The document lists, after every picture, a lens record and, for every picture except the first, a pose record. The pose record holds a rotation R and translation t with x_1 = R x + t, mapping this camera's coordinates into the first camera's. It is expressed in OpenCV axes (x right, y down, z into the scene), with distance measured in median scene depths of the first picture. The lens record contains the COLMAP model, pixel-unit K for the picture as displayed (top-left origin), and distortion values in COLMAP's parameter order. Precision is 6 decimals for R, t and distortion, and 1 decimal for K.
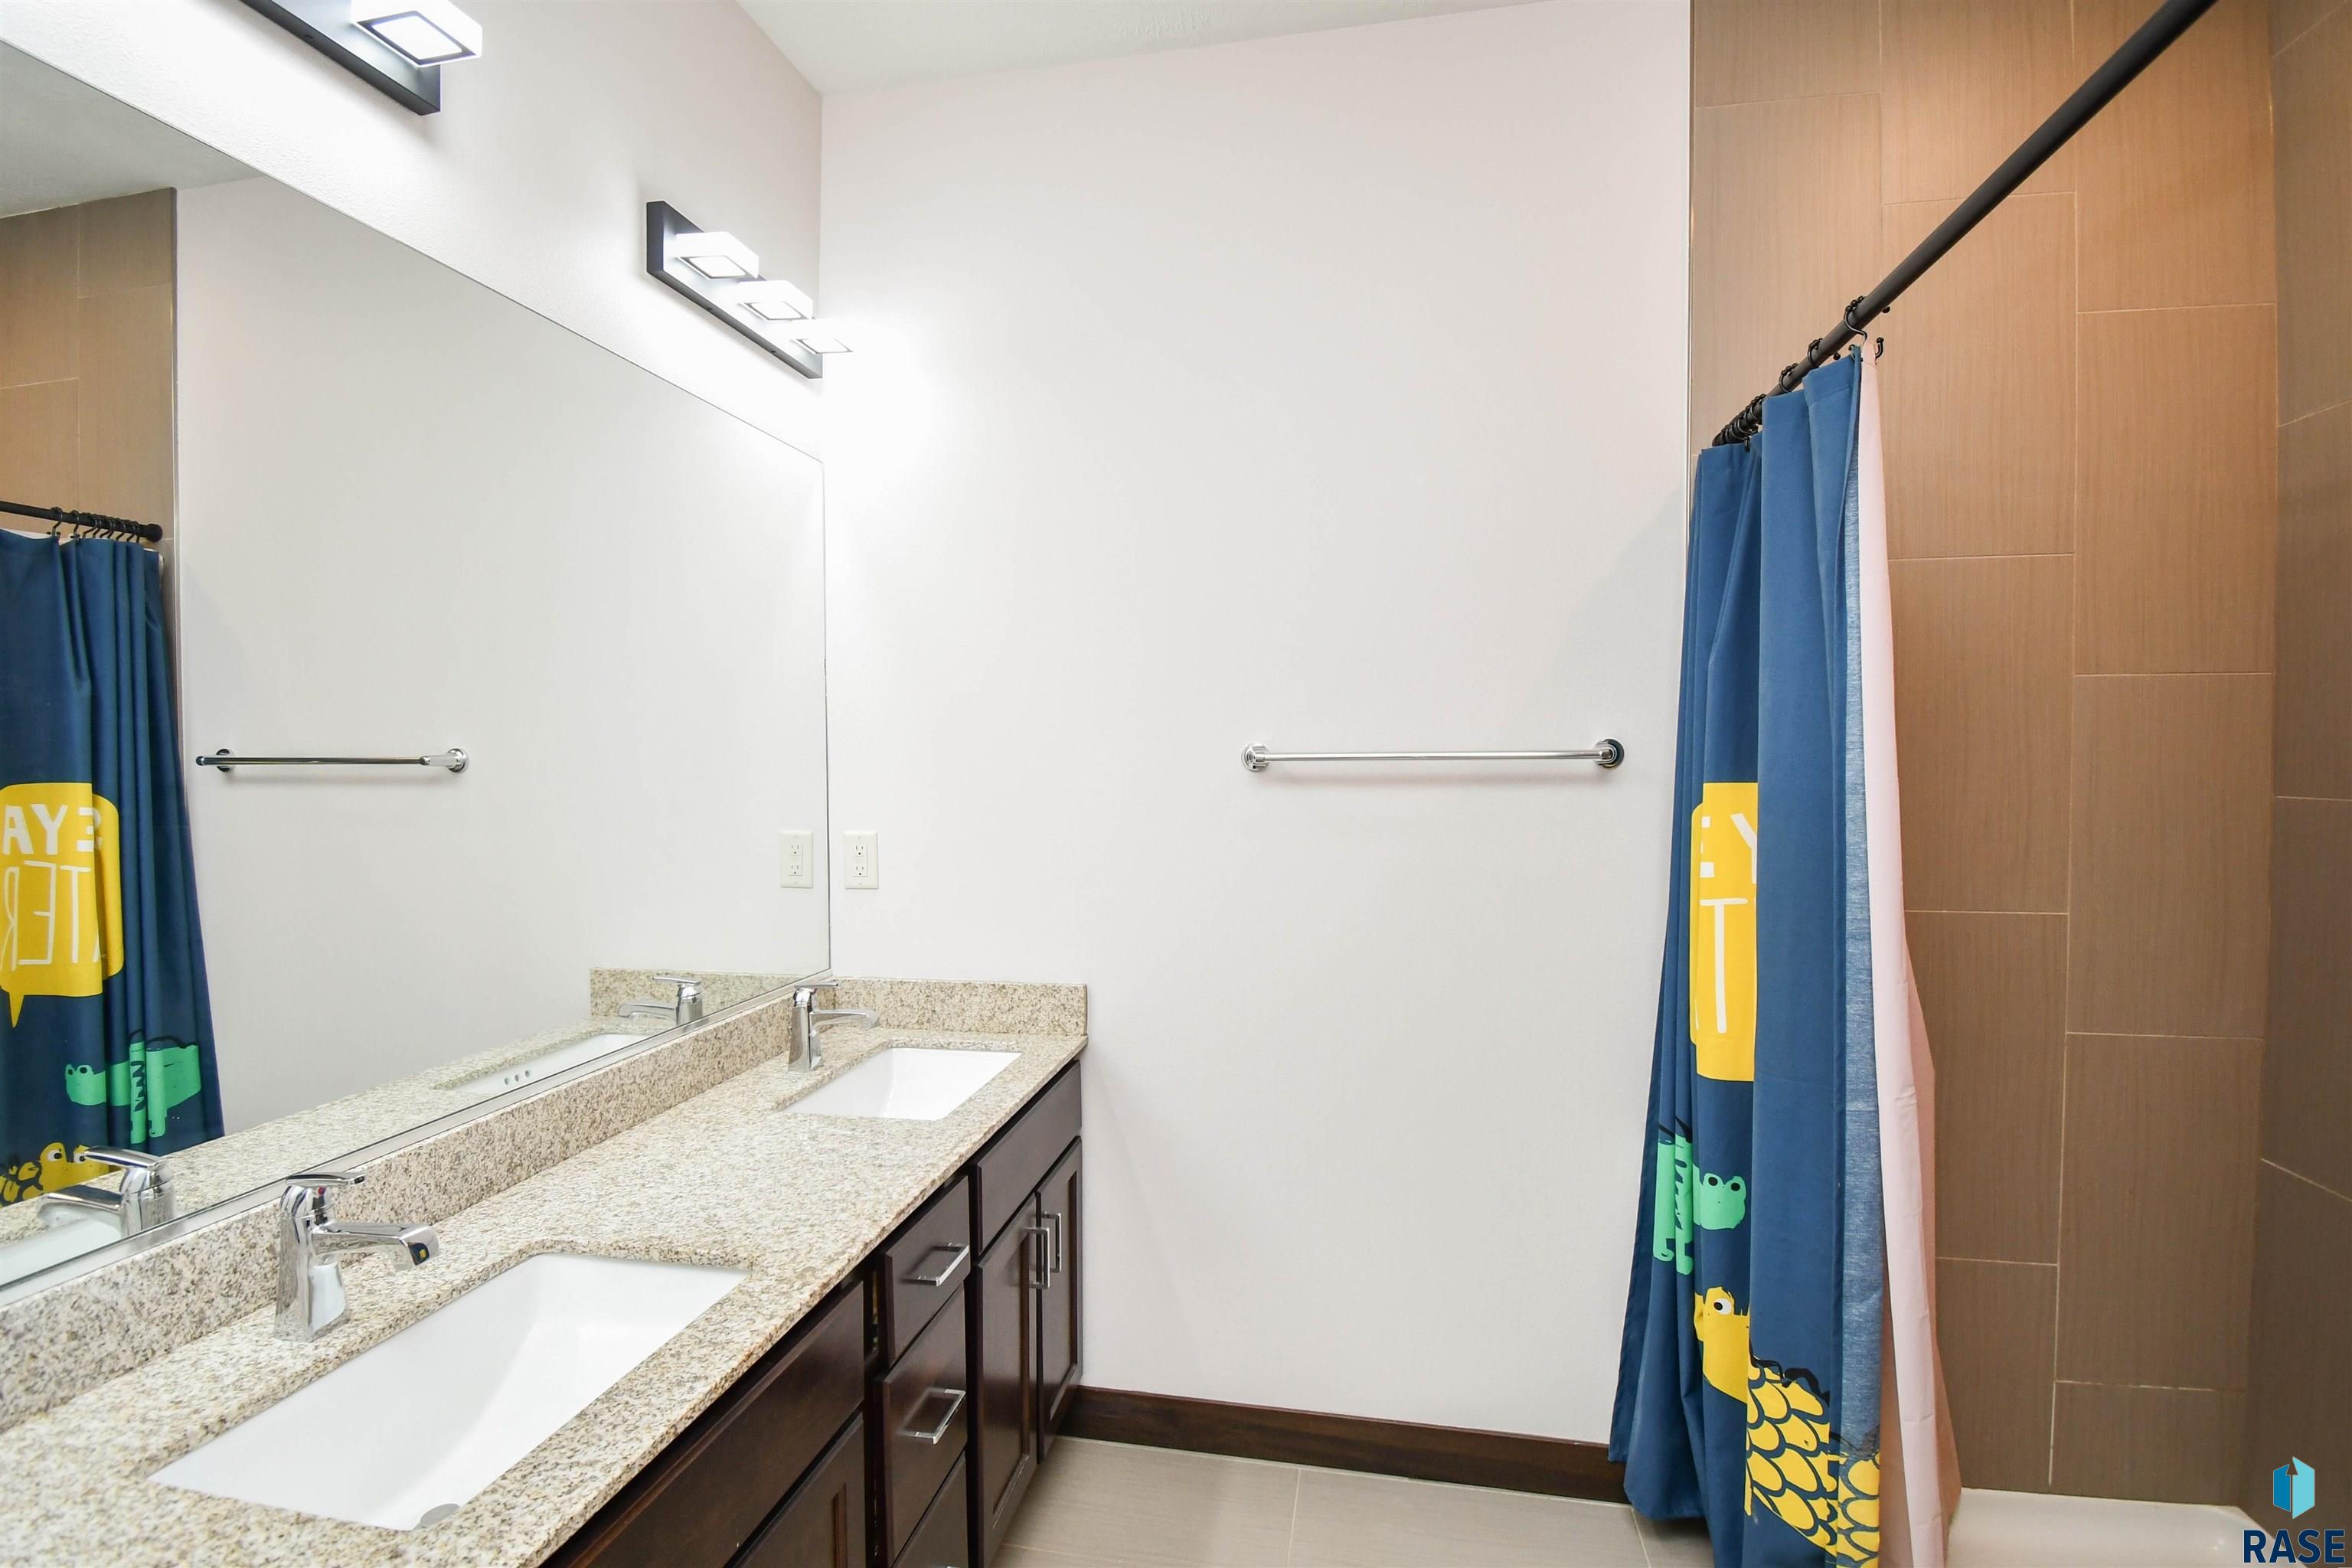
lens RADIAL K [[1077.1, 0, 1174.3], [0, 1077.1, 780.4], [0, 0, 1]] dist [0.017374, -0.023545]
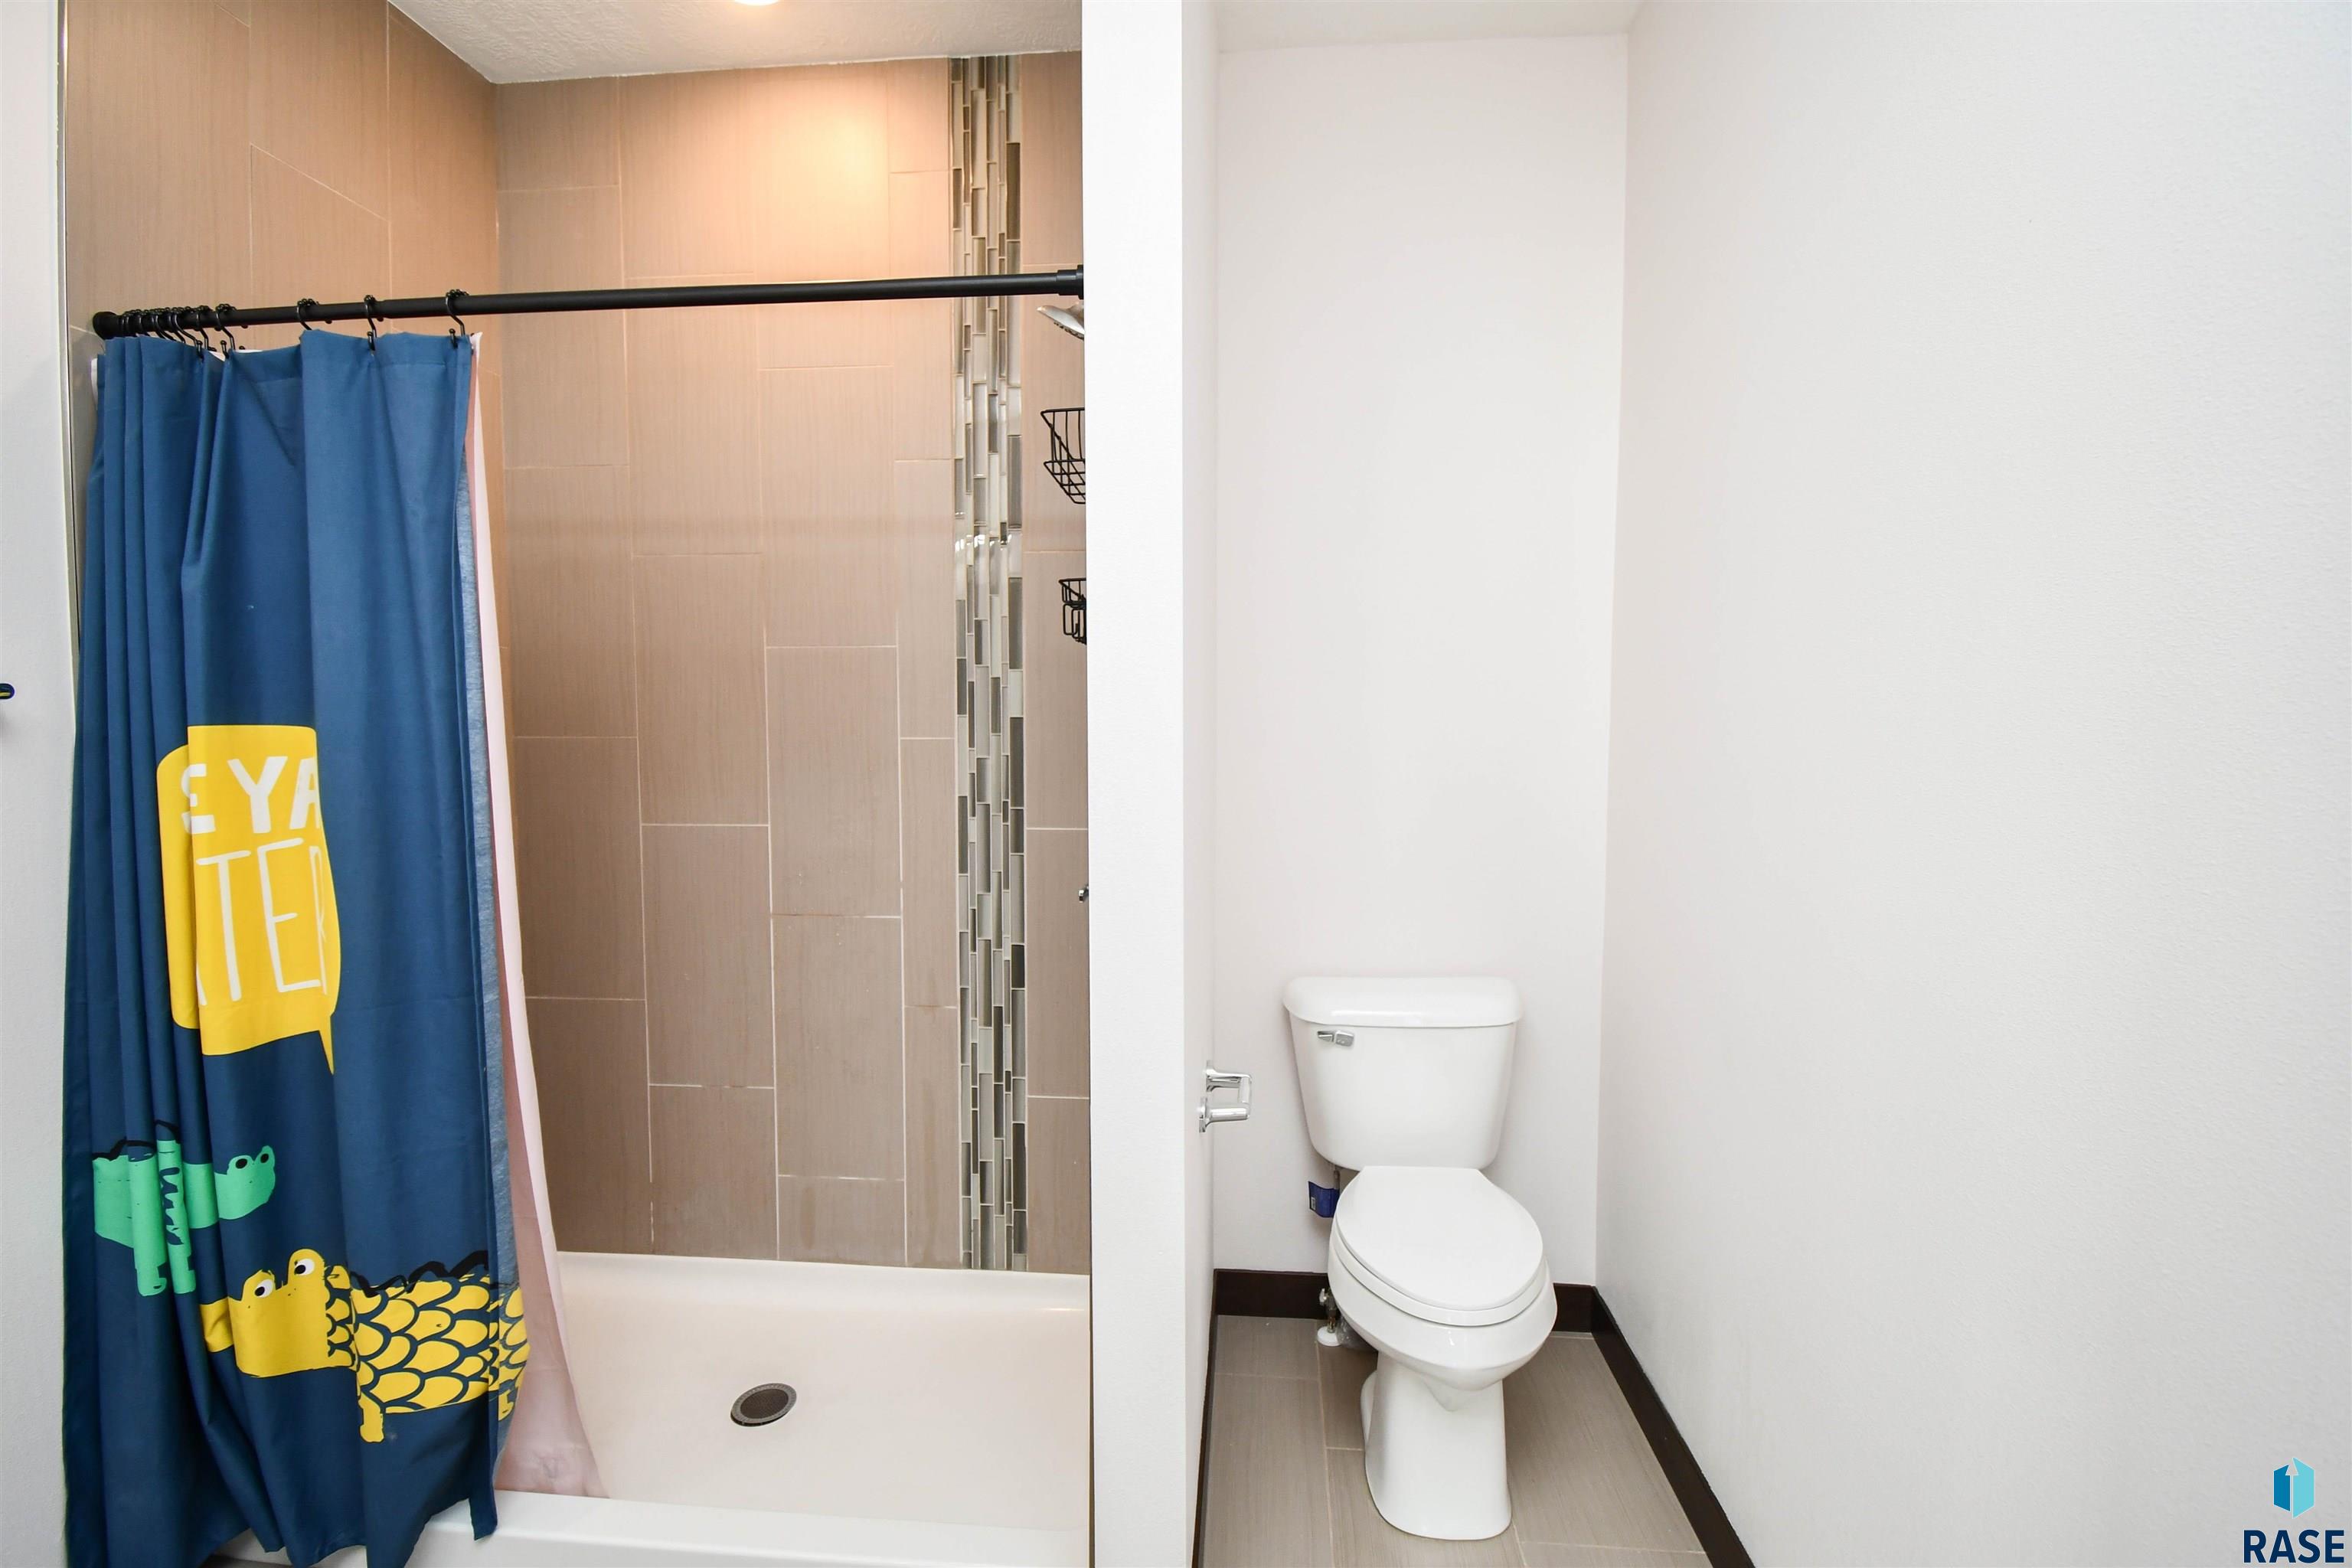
lens RADIAL K [[1056.2, 0, 1183.4], [0, 1056.2, 780.9], [0, 0, 1]] dist [0.014842, -0.020238]
pose [[-0.093612, -0.048571, 0.994423, -0.508238], [0.023240, 0.998431, 0.050955, 0.025374], [-0.995337, 0.027880, -0.092337, 0.323275]]
